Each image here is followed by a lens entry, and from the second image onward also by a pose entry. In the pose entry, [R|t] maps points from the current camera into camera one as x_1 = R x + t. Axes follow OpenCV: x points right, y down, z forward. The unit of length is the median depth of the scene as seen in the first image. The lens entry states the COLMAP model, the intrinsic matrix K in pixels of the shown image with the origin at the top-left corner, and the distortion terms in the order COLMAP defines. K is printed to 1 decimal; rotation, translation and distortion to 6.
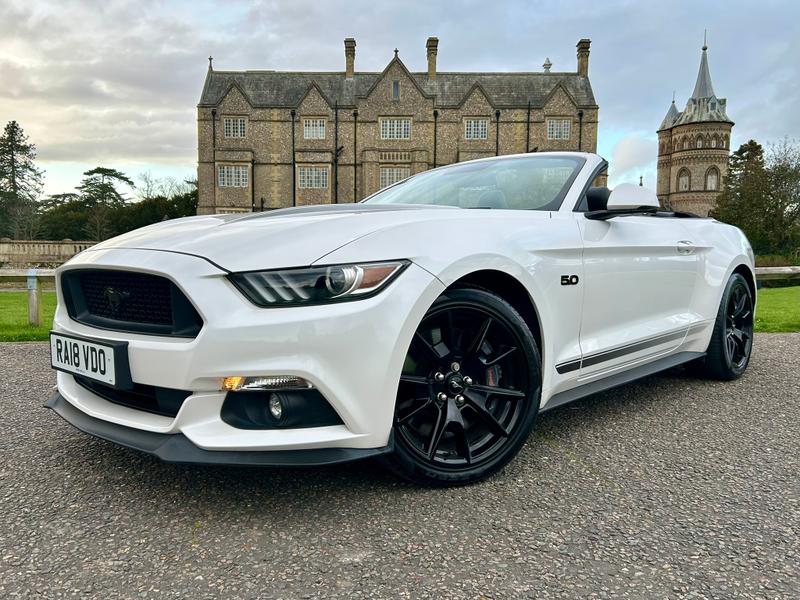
lens RADIAL K [[618.7, 0, 400.0], [0, 618.7, 300.0], [0, 0, 1]] dist [0.032209, -0.009508]
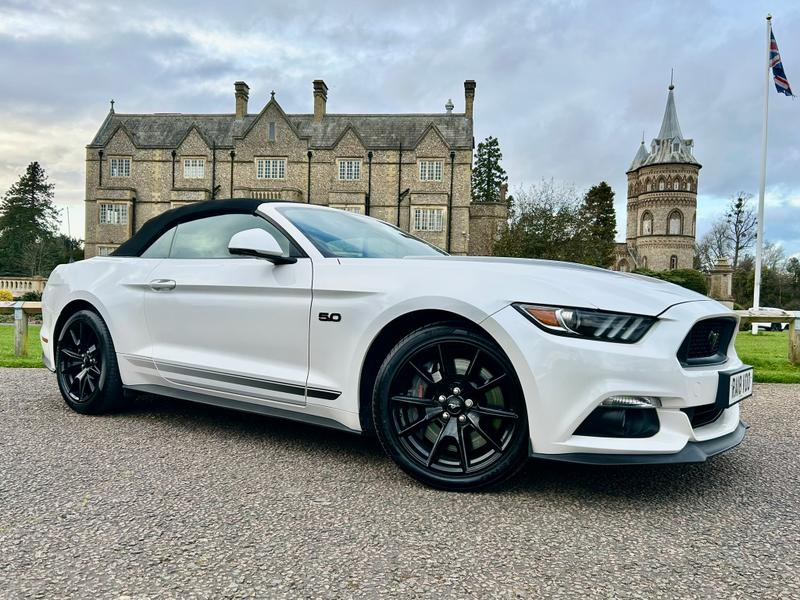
lens RADIAL K [[634.4, 0, 400.0], [0, 634.4, 300.0], [0, 0, 1]] dist [0.080669, -0.136023]
pose [[0.994563, 0.022978, -0.101569, 0.298405], [-0.029738, 0.997406, -0.065551, -0.003020], [0.099800, 0.068215, 0.992666, 0.009416]]
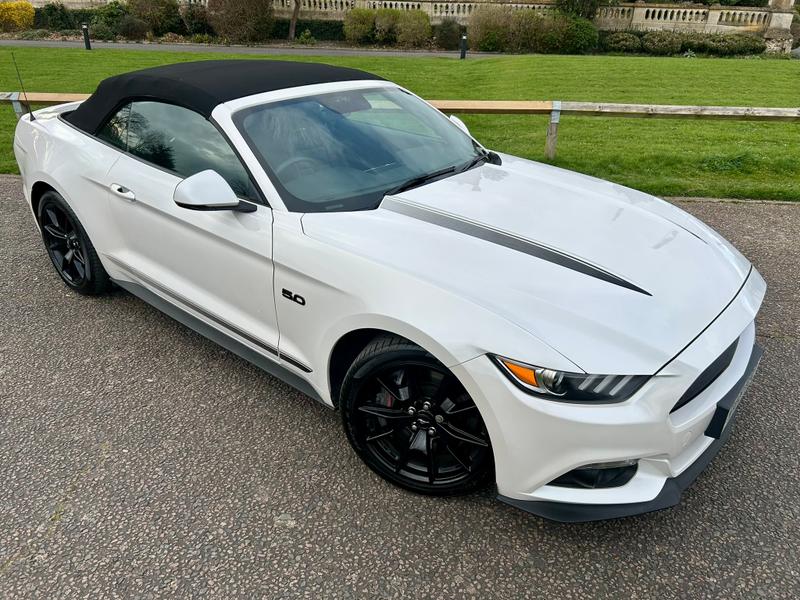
lens RADIAL K [[595.5, 0, 406.6], [0, 595.5, 291.5], [0, 0, 1]] dist [0.051839, -0.054425]
pose [[0.988873, 0.082622, -0.123710, 0.301013], [-0.028071, 0.920283, 0.390246, -0.022746], [0.146091, -0.382431, 0.912362, 0.022254]]
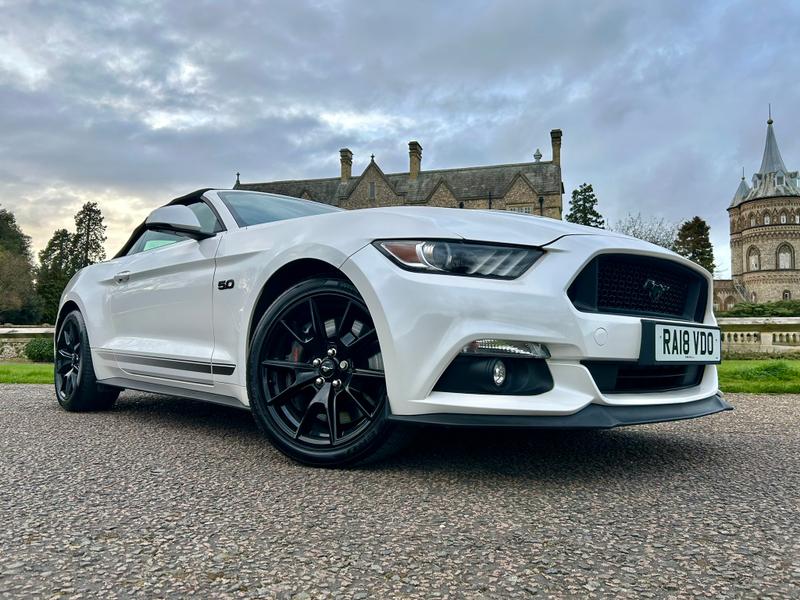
lens RADIAL K [[598.8, 0, 395.9], [0, 598.8, 292.2], [0, 0, 1]] dist [0.026282, -0.010242]
pose [[0.960797, -0.020947, -0.276461, 0.312650], [-0.021533, 0.988492, -0.149733, 0.002345], [0.276416, 0.149817, 0.949289, 0.020971]]
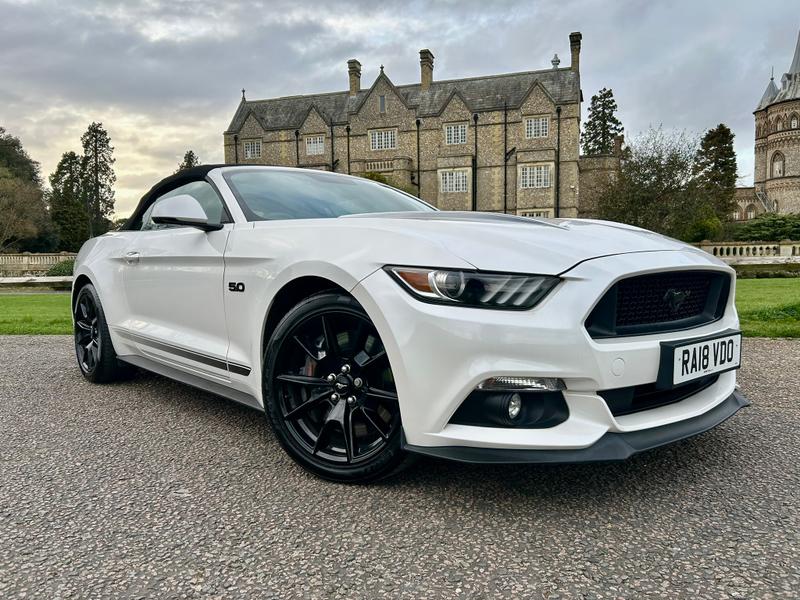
lens RADIAL K [[598.7, 0, 398.9], [0, 598.7, 292.4], [0, 0, 1]] dist [0.032916, -0.029194]
pose [[0.955054, -0.002285, -0.296423, 0.312613], [-0.000181, 0.999966, -0.008293, -0.004086], [0.296431, 0.007974, 0.955021, 0.021261]]
